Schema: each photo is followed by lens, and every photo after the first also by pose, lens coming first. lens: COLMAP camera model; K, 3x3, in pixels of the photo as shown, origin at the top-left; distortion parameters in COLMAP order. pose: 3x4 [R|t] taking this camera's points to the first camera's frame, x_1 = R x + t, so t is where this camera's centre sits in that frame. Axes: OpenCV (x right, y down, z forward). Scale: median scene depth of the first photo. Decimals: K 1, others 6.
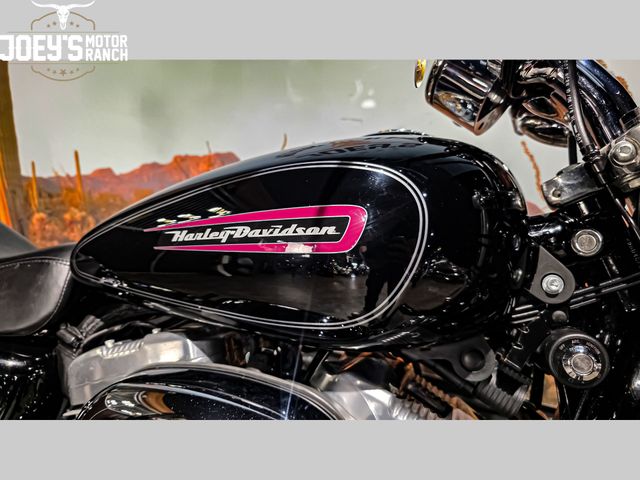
lens RADIAL K [[424.7, 0, 319.9], [0, 424.7, 240.3], [0, 0, 1]] dist [0.039087, -0.030070]
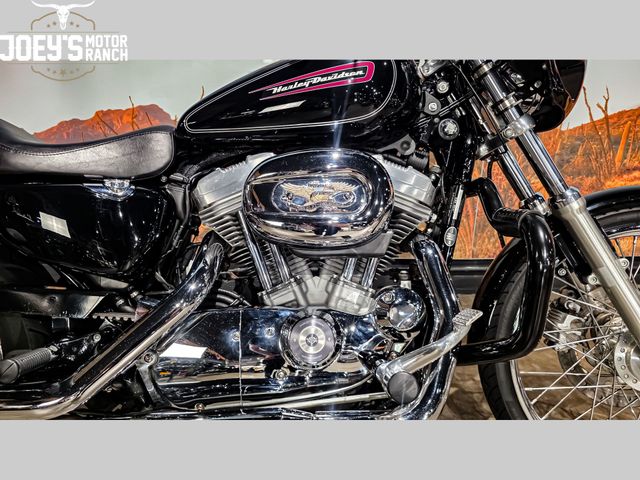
lens RADIAL K [[424.7, 0, 317.8], [0, 424.7, 239.8], [0, 0, 1]] dist [0.039087, -0.030070]
pose [[0.918592, -0.147347, 0.366711, -1.005816], [0.142201, 0.988981, 0.041173, 0.640436], [-0.368737, 0.014325, 0.929424, -0.939638]]
